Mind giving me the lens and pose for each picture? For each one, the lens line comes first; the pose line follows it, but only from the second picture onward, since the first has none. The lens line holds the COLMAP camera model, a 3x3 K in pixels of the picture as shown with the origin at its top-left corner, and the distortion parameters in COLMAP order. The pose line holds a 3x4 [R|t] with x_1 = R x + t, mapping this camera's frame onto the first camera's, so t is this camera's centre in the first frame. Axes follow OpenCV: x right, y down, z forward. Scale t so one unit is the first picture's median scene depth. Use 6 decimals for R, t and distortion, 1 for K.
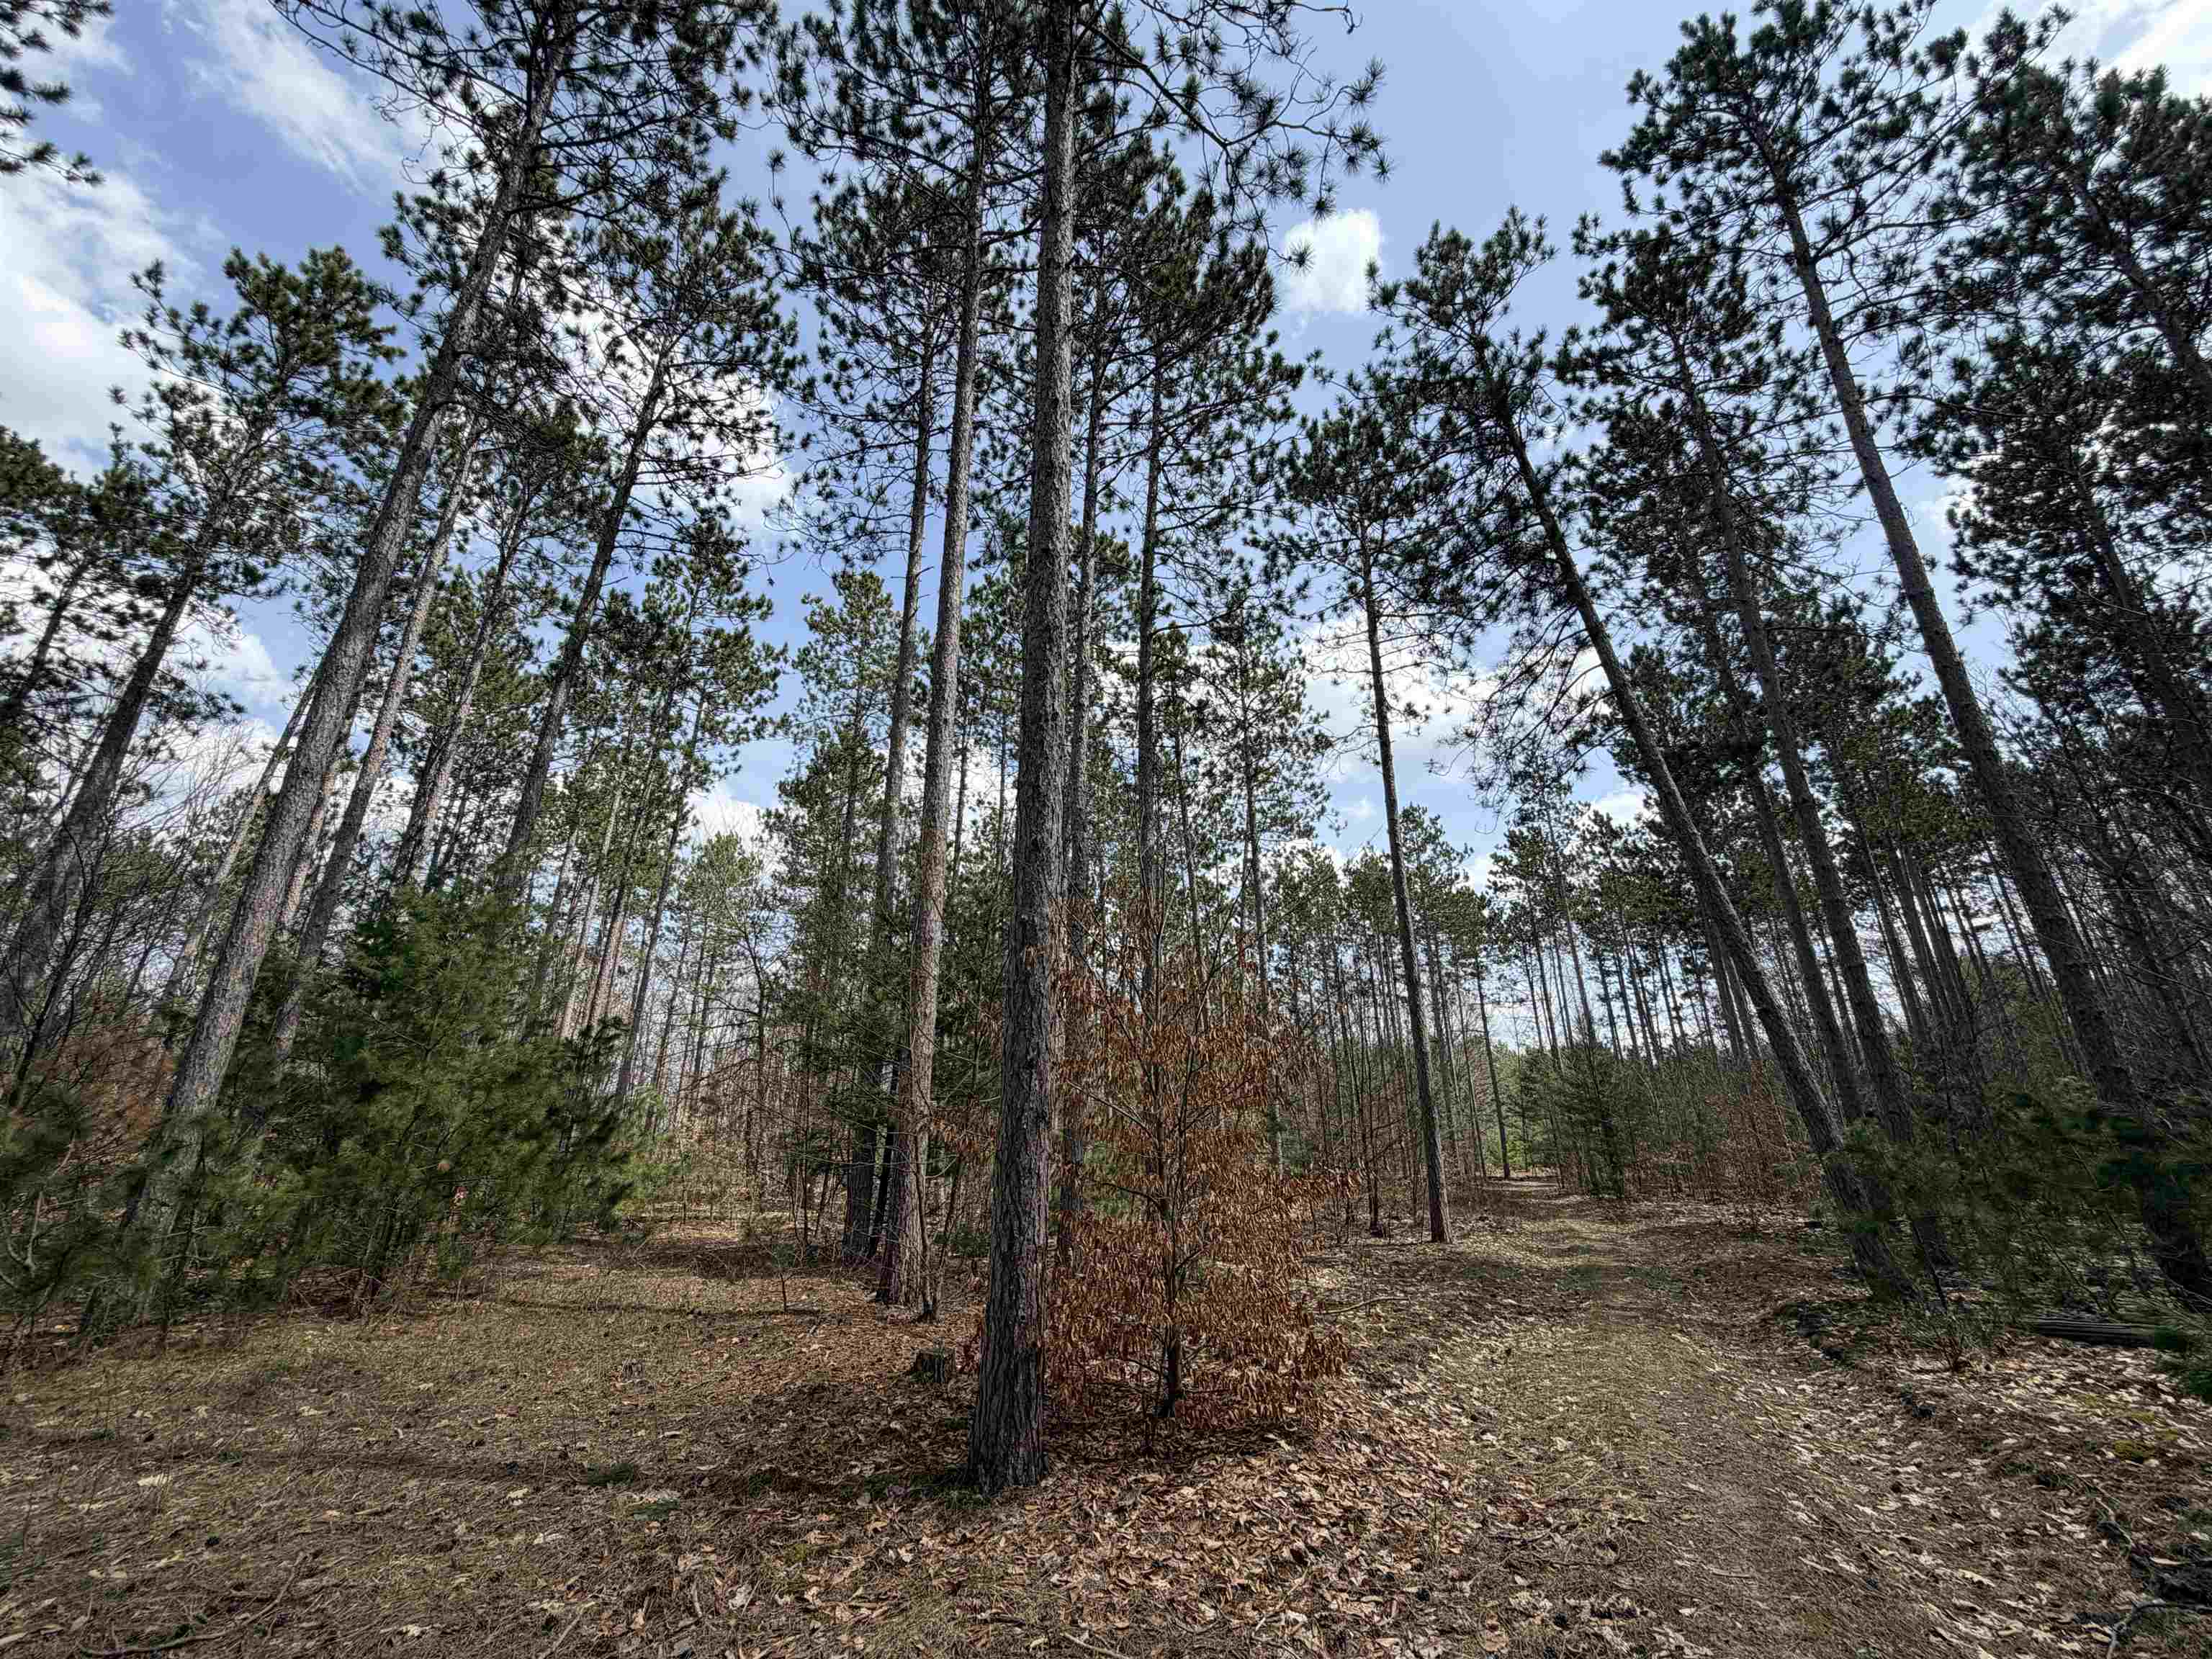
lens RADIAL K [[885.4, 0, 1107.9], [0, 885.4, 825.4], [0, 0, 1]] dist [0.000038, 0.000012]
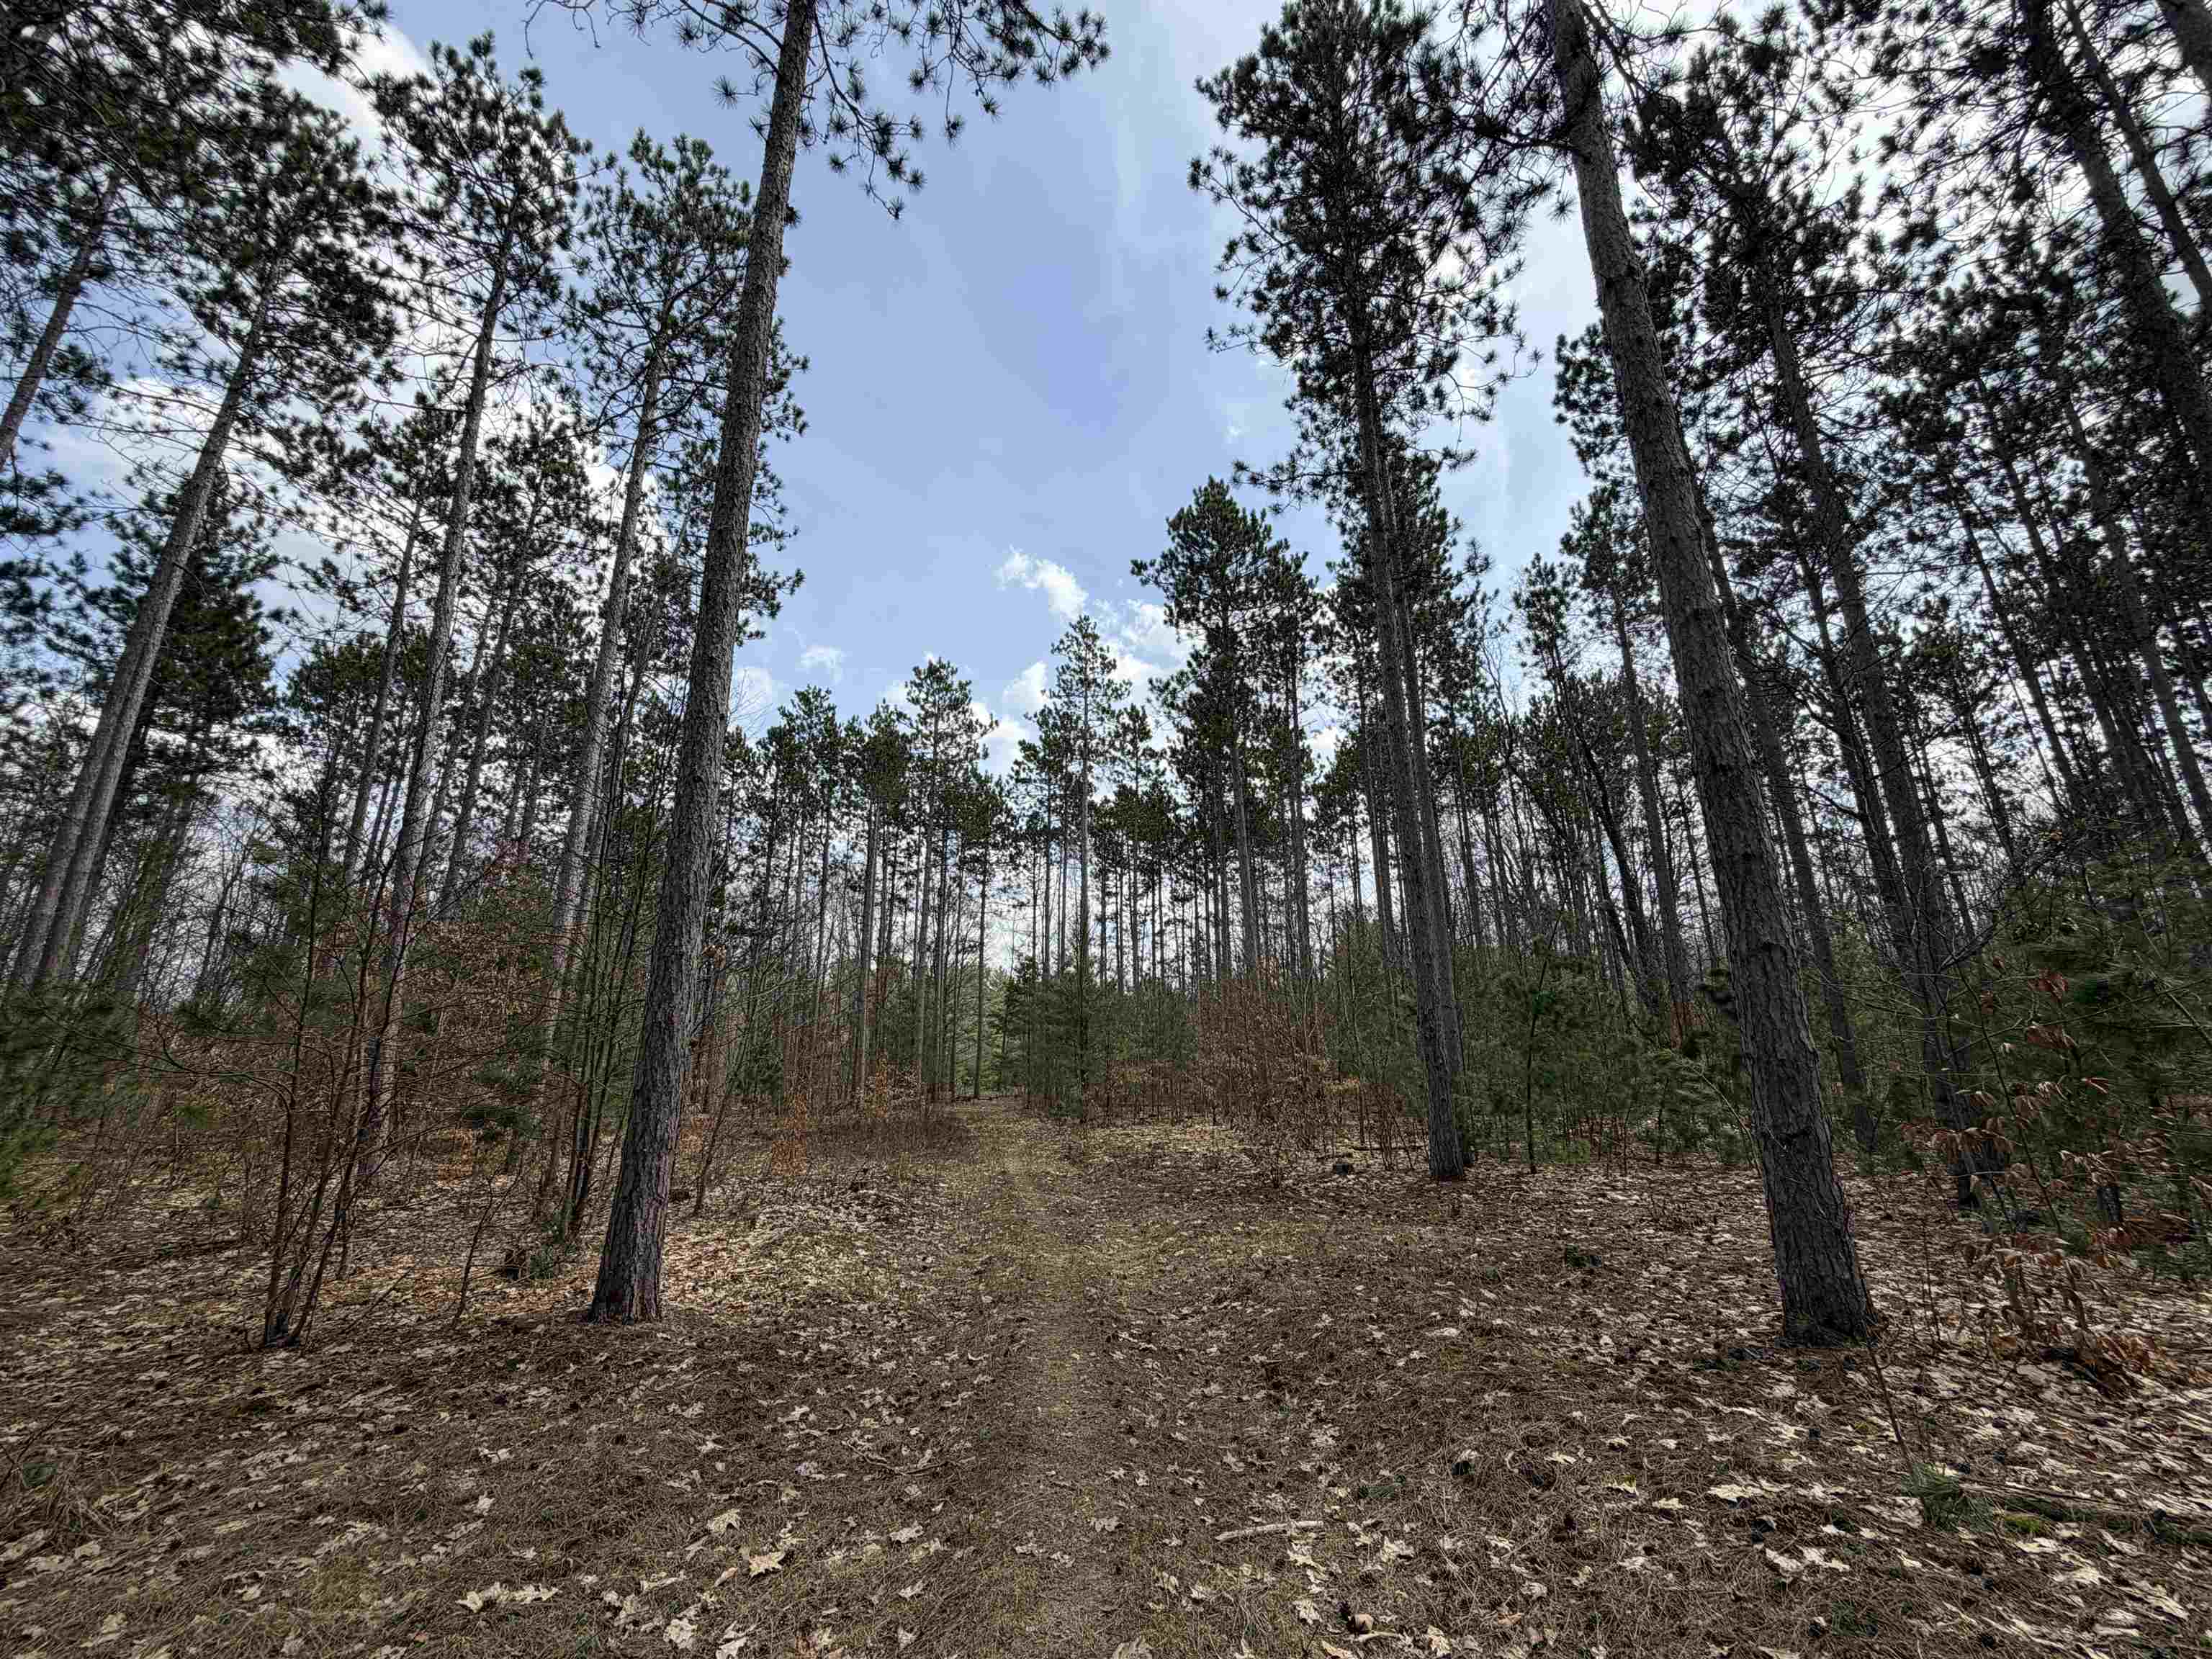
lens RADIAL K [[885.4, 0, 1107.4], [0, 885.4, 825.9], [0, 0, 1]] dist [0.000038, 0.000012]
pose [[0.865047, 0.130565, 0.484403, 0.082832], [-0.171646, 0.984296, 0.041220, 0.055883], [-0.471414, -0.118803, 0.873873, 0.160043]]
